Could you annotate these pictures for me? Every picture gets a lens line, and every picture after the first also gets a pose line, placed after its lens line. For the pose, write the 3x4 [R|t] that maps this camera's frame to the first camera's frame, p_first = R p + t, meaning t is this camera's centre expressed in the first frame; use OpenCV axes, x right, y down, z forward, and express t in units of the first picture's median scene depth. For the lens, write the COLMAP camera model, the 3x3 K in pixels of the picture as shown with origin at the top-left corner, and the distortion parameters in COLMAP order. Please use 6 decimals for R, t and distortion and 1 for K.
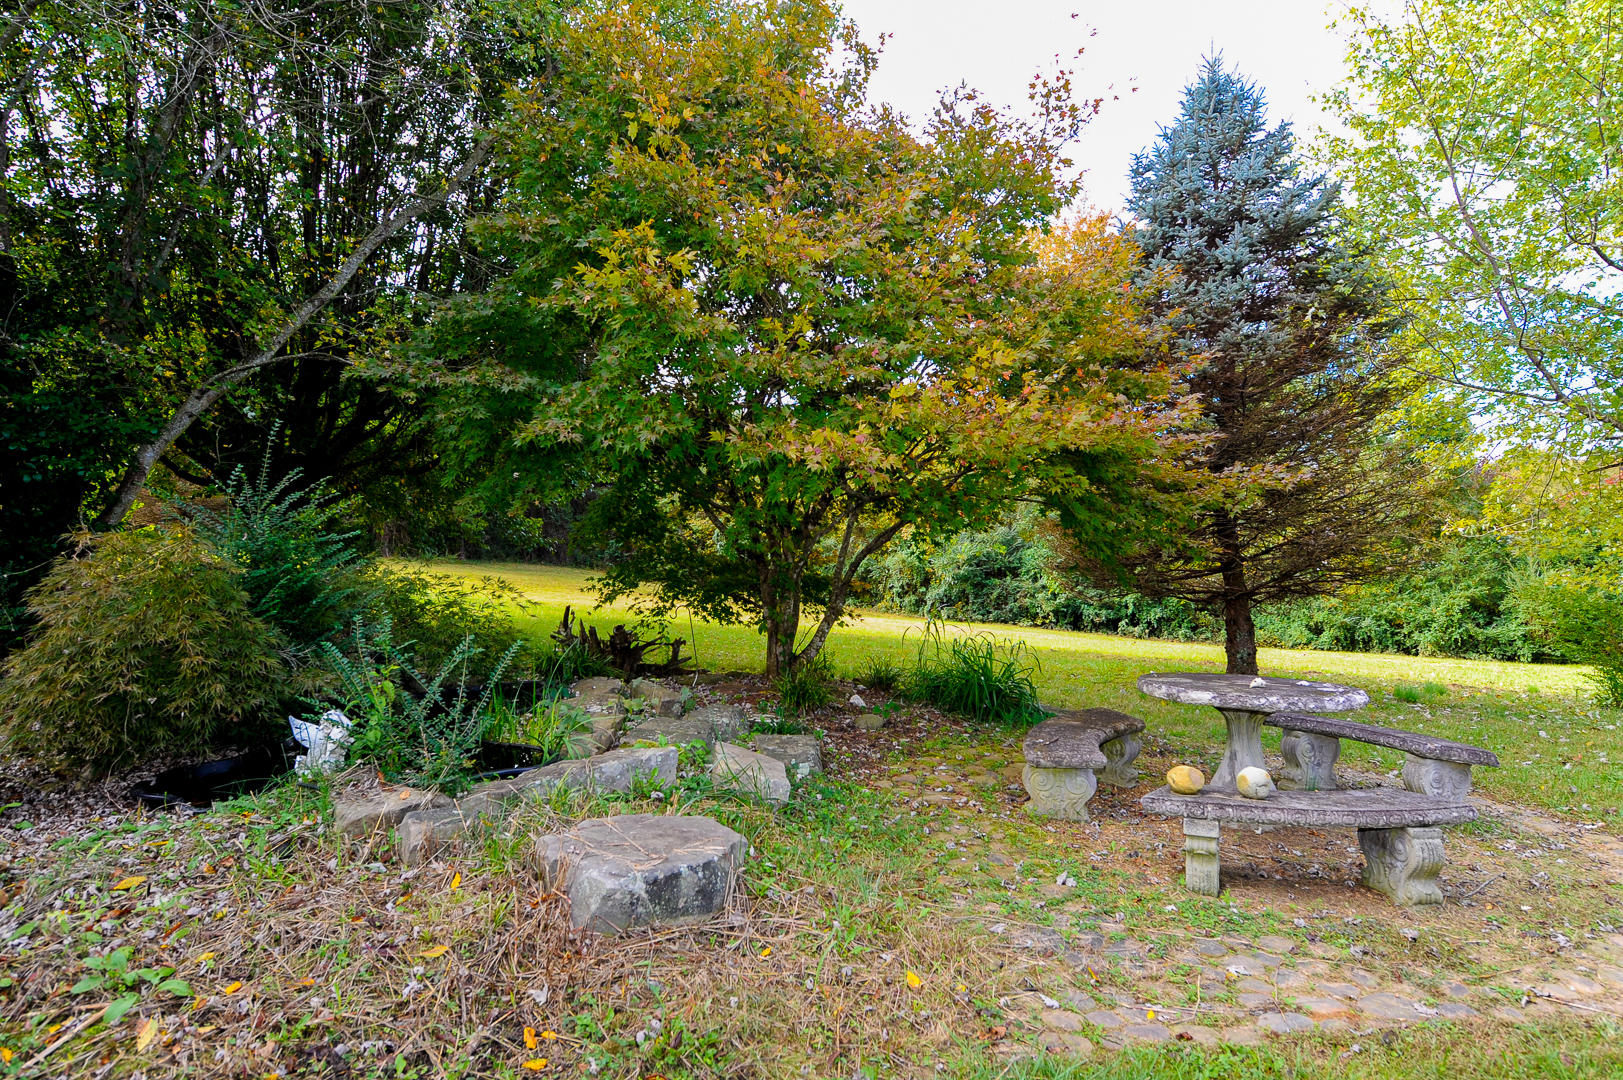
lens RADIAL K [[889.3, 0, 811.5], [0, 889.3, 540.0], [0, 0, 1]] dist [-0.007005, -0.001004]
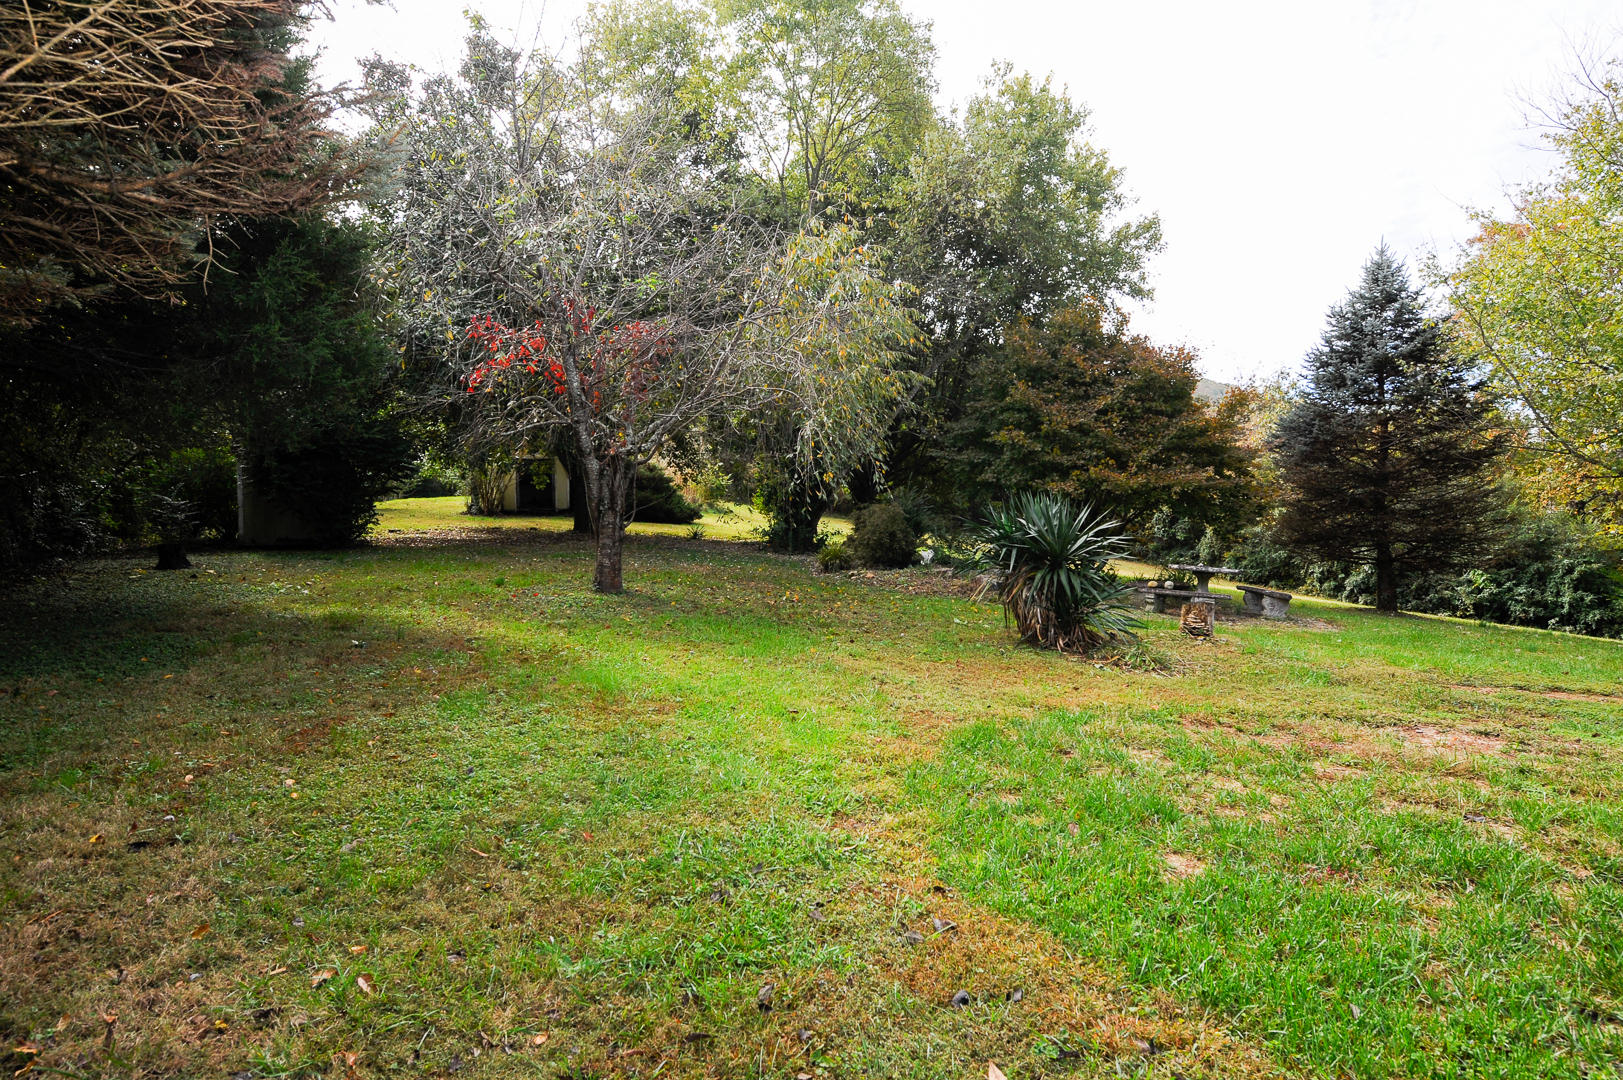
lens RADIAL K [[889.3, 0, 811.5], [0, 889.3, 540.0], [0, 0, 1]] dist [-0.007005, -0.001004]
pose [[0.869324, 0.055065, -0.491165, 0.360031], [-0.044123, 0.998453, 0.033843, 0.012750], [0.492269, -0.007748, 0.870409, -1.026435]]
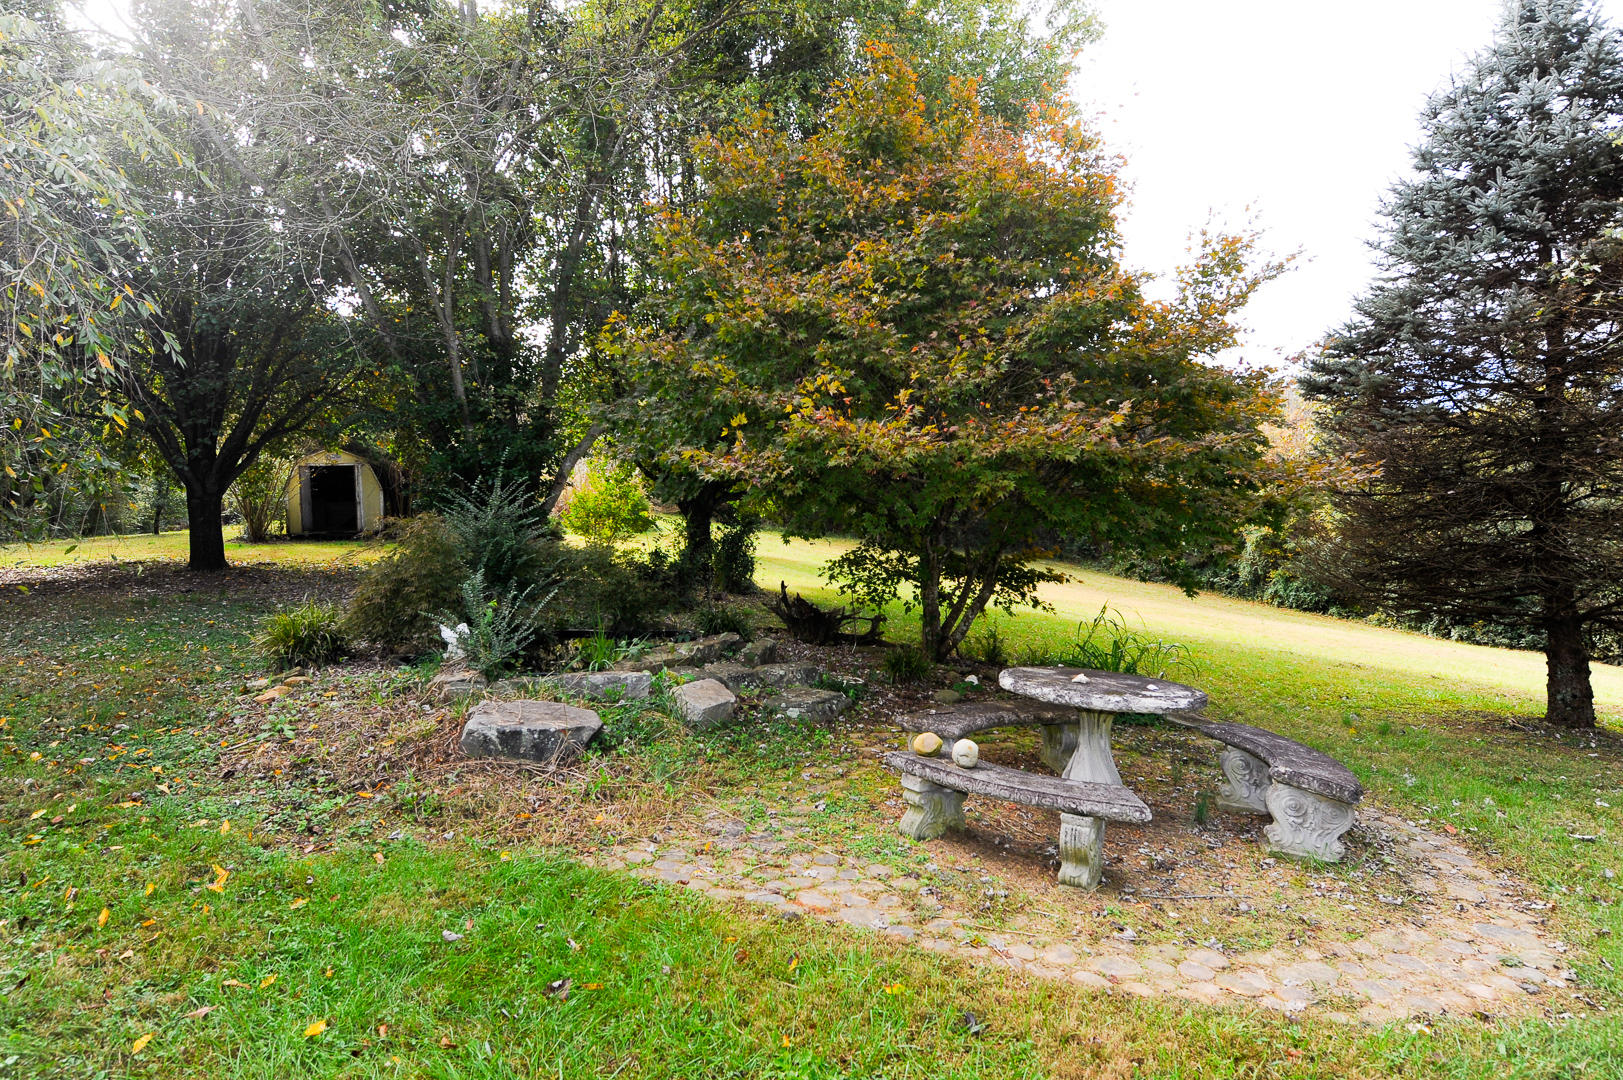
lens RADIAL K [[889.3, 0, 811.5], [0, 889.3, 540.0], [0, 0, 1]] dist [-0.007005, -0.001004]
pose [[0.841356, 0.032074, -0.539528, 0.341508], [-0.026663, 0.999485, 0.017839, -0.005413], [0.539823, -0.000624, 0.841779, -0.023622]]
